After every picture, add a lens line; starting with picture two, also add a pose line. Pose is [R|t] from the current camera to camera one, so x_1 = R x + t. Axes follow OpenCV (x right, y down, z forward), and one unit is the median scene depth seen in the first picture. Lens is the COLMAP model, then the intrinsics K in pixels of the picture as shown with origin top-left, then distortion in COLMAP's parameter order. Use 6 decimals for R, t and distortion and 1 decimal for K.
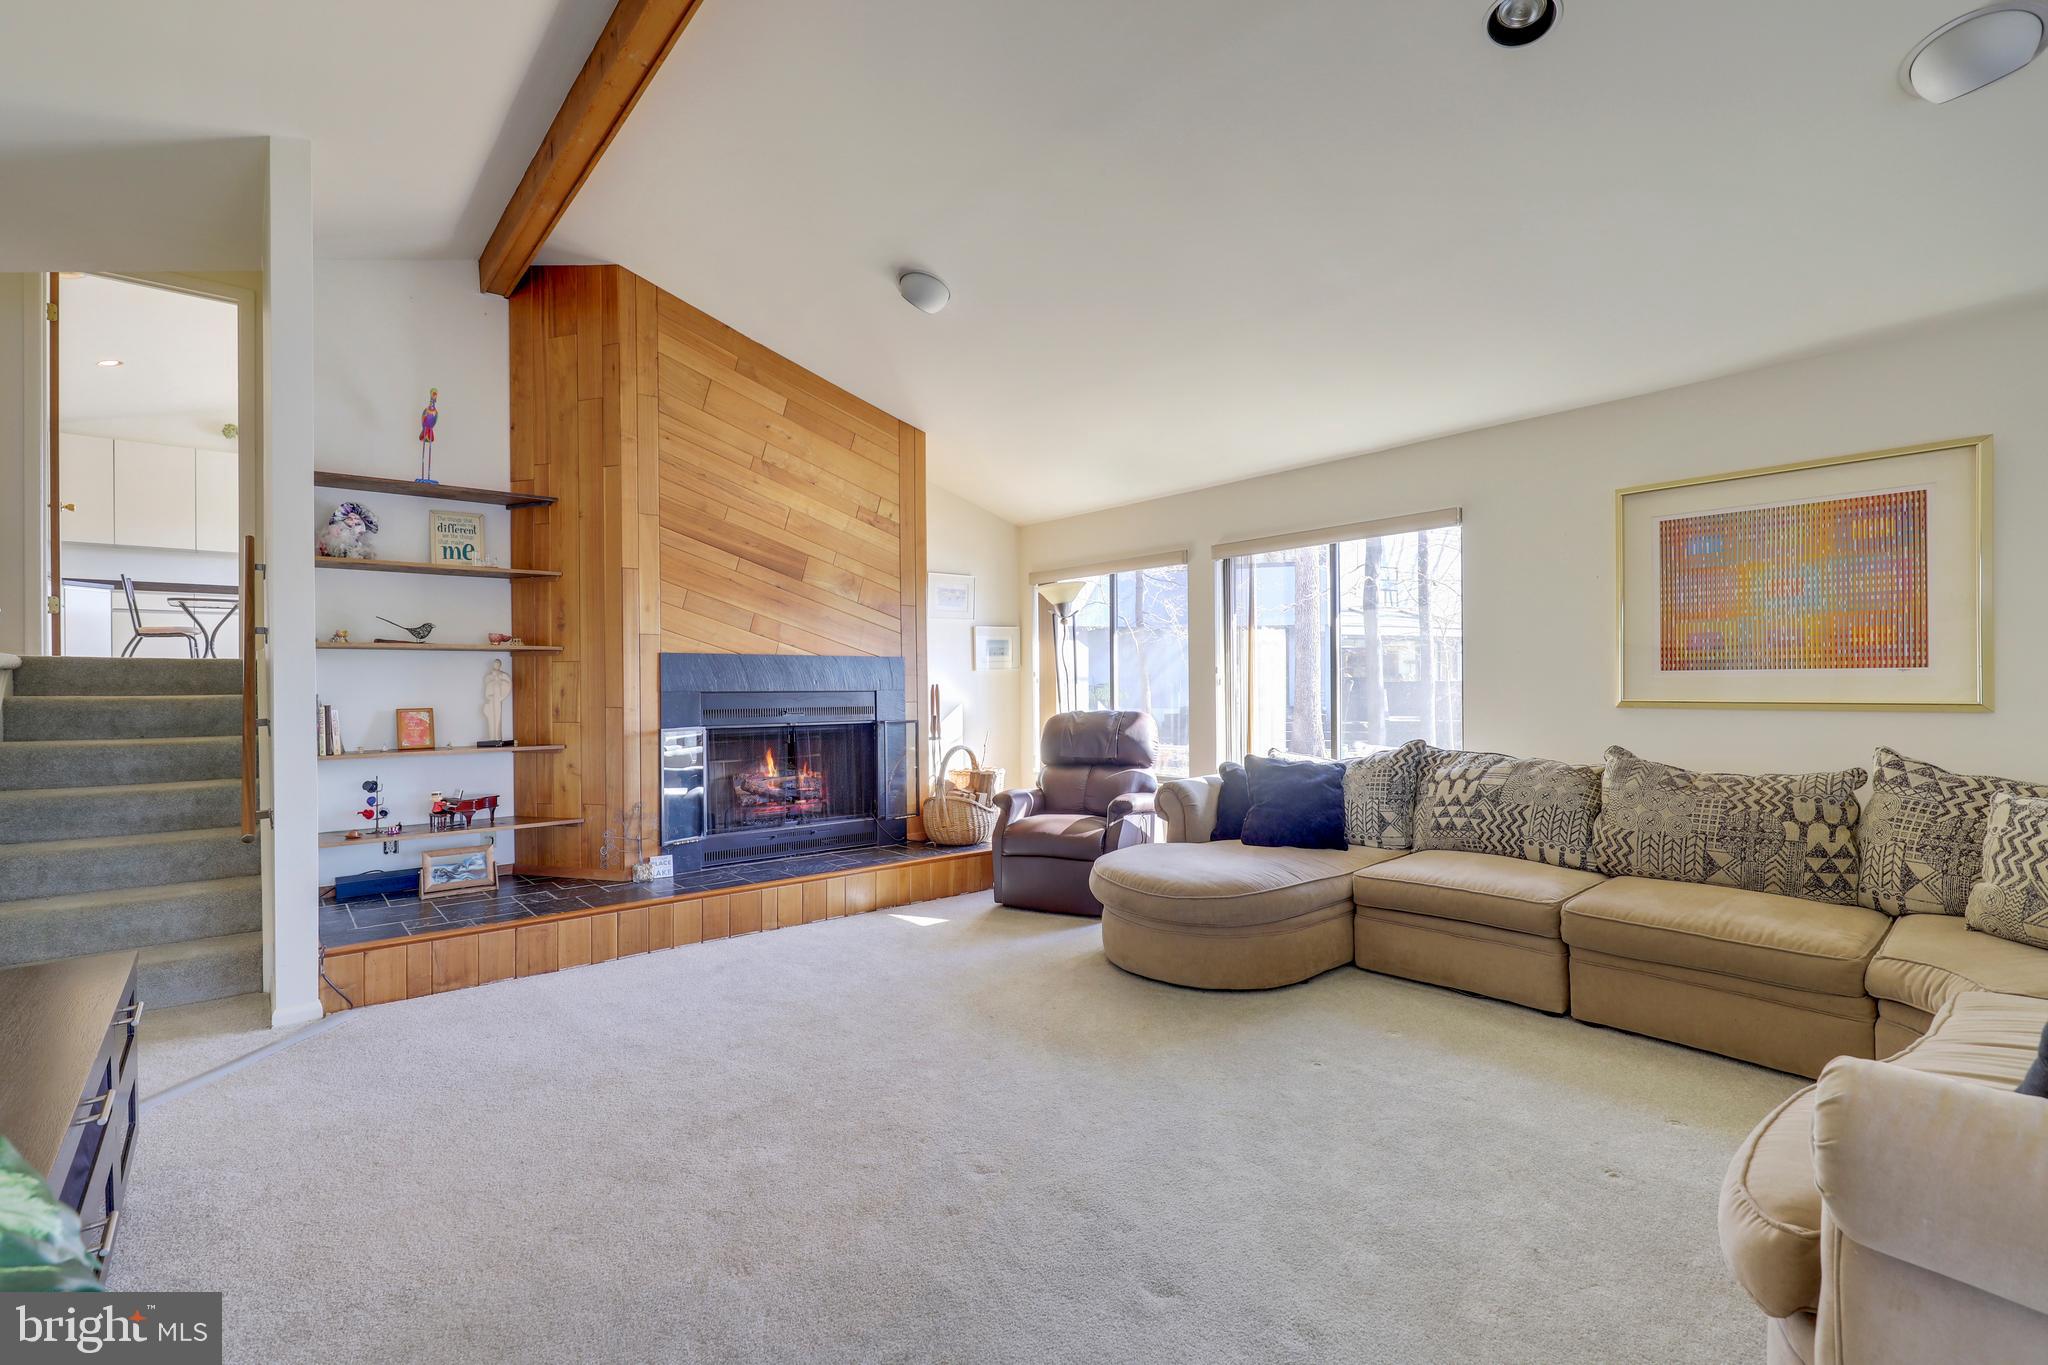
lens RADIAL K [[925.0, 0, 1022.6], [0, 925.0, 678.9], [0, 0, 1]] dist [0.002672, -0.001870]
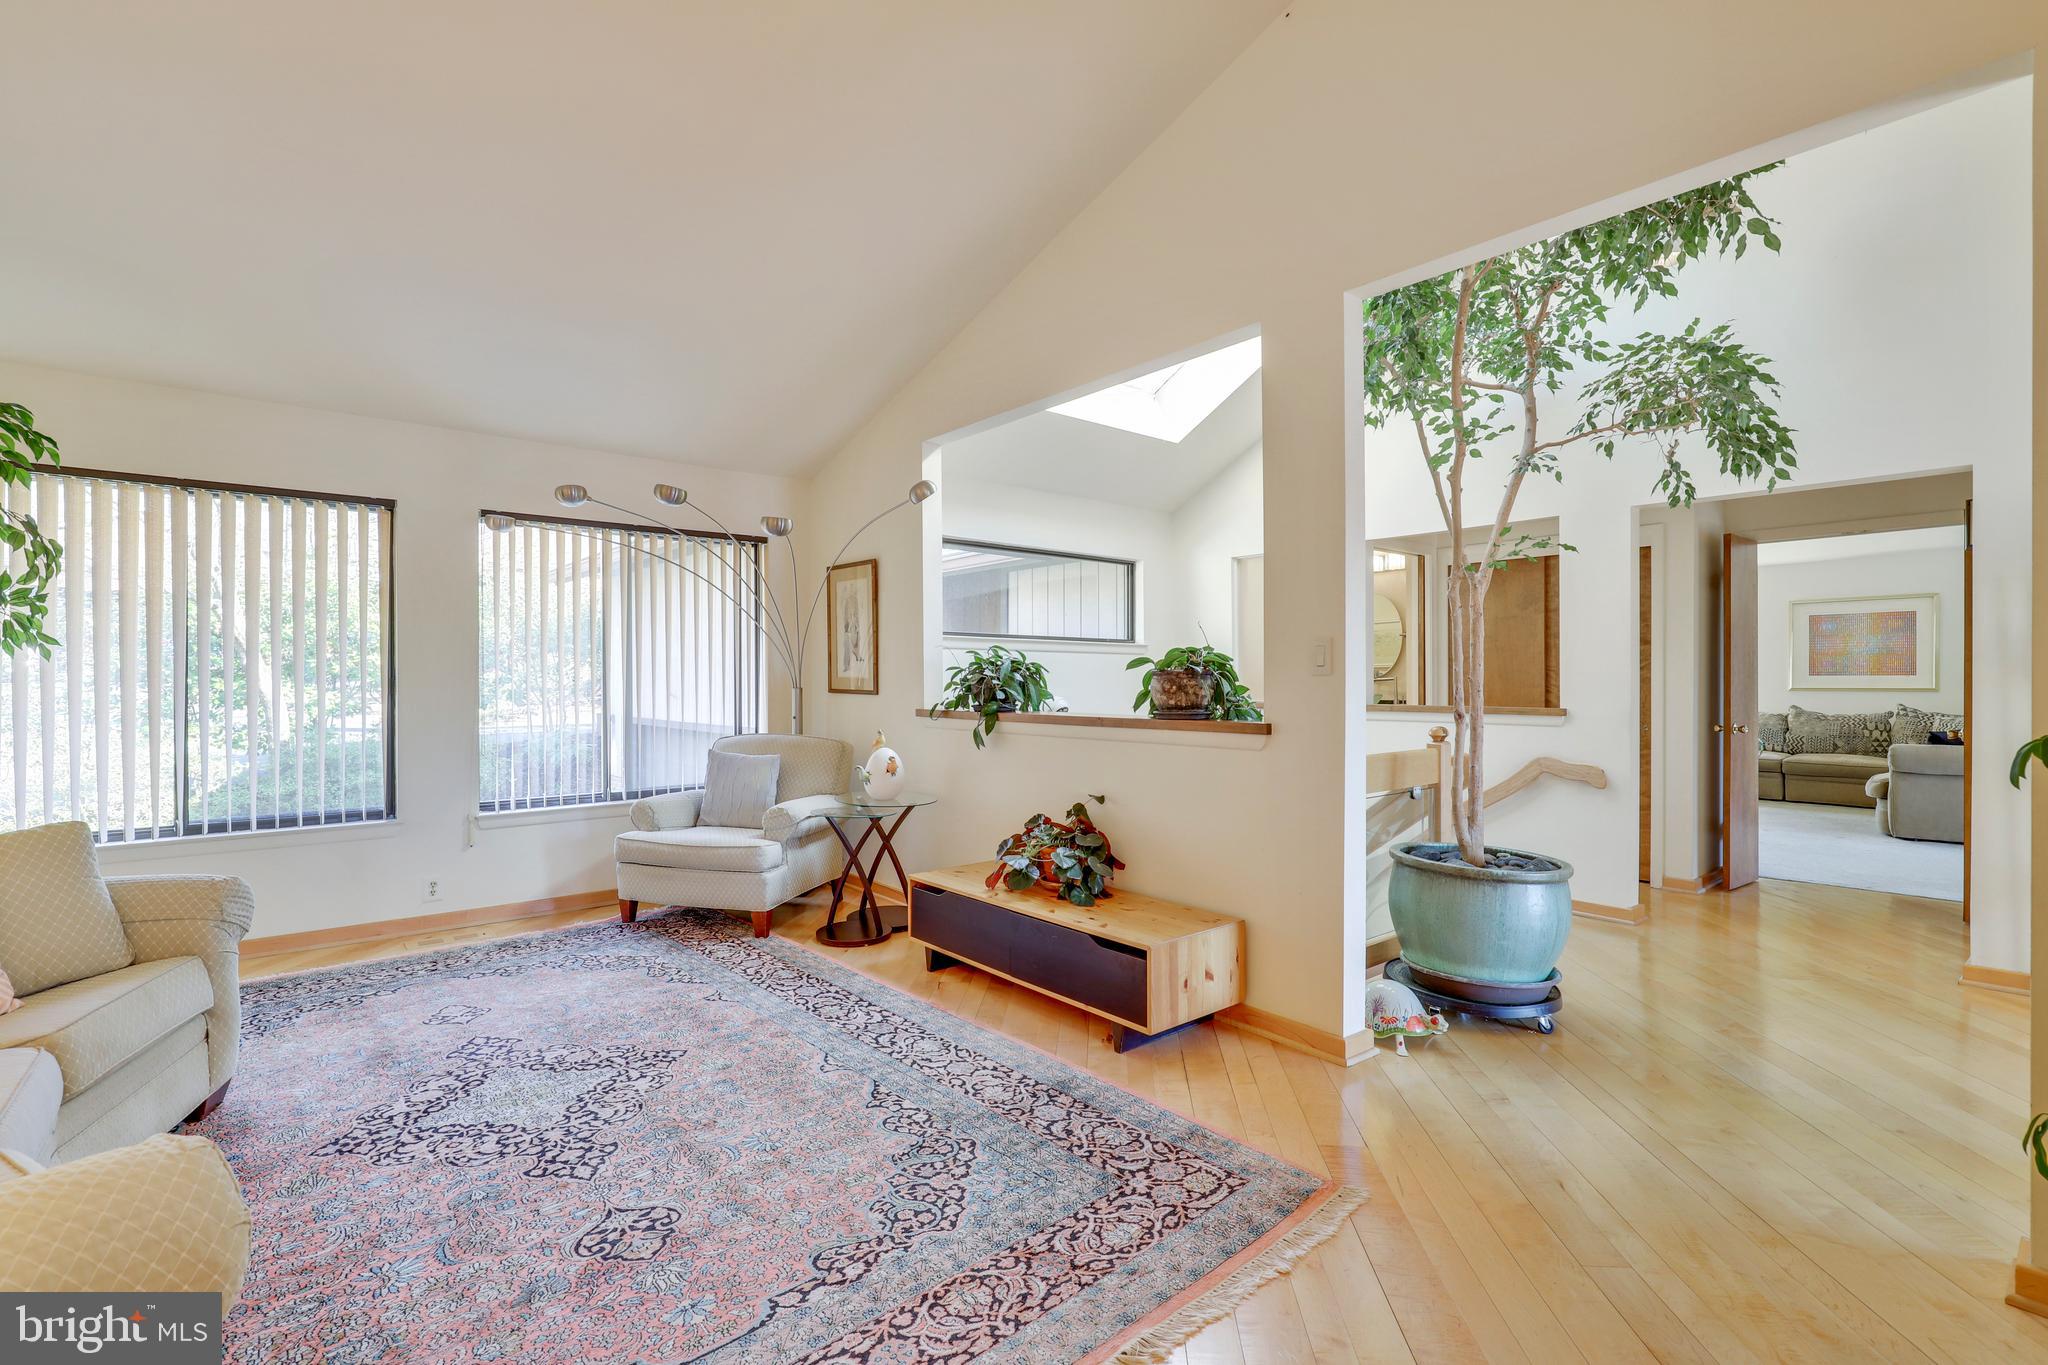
lens RADIAL K [[925.0, 0, 1019.4], [0, 925.0, 677.9], [0, 0, 1]] dist [0.002672, -0.001870]
pose [[0.999951, 0.008219, -0.005517, -1.226969], [-0.008206, 0.999964, 0.002281, 0.007534], [0.005536, -0.002236, 0.999982, -1.296534]]
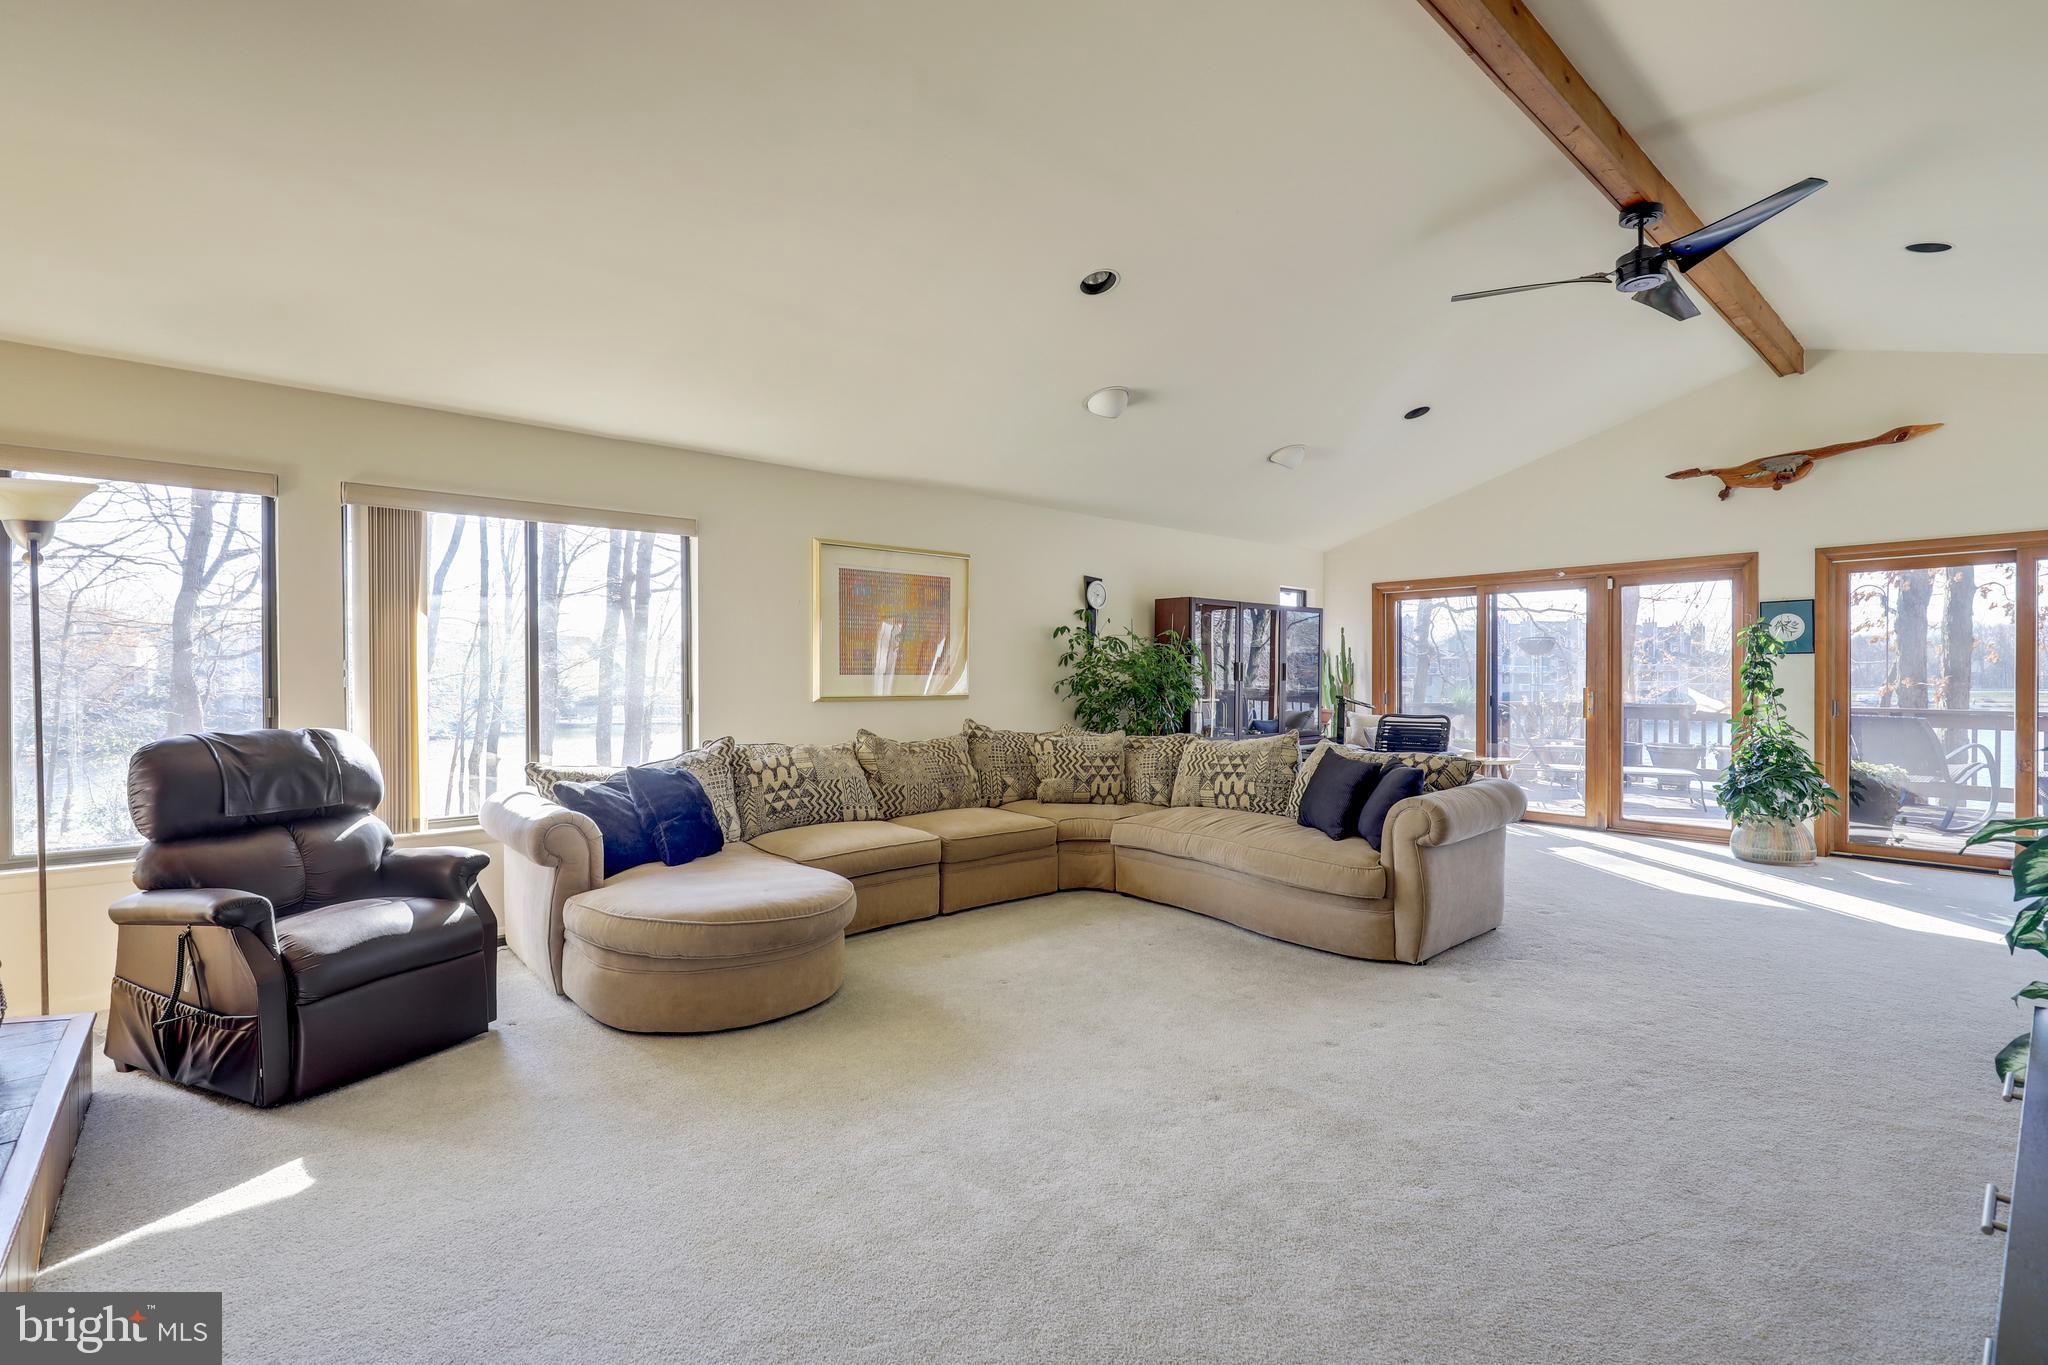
lens RADIAL K [[925.0, 0, 1027.6], [0, 925.0, 670.8], [0, 0, 1]] dist [0.002672, -0.001870]
pose [[-0.025100, 0.019877, 0.999487, -0.618987], [0.000041, 0.999802, -0.019882, 0.010969], [-0.999685, -0.000458, -0.025095, 0.654677]]
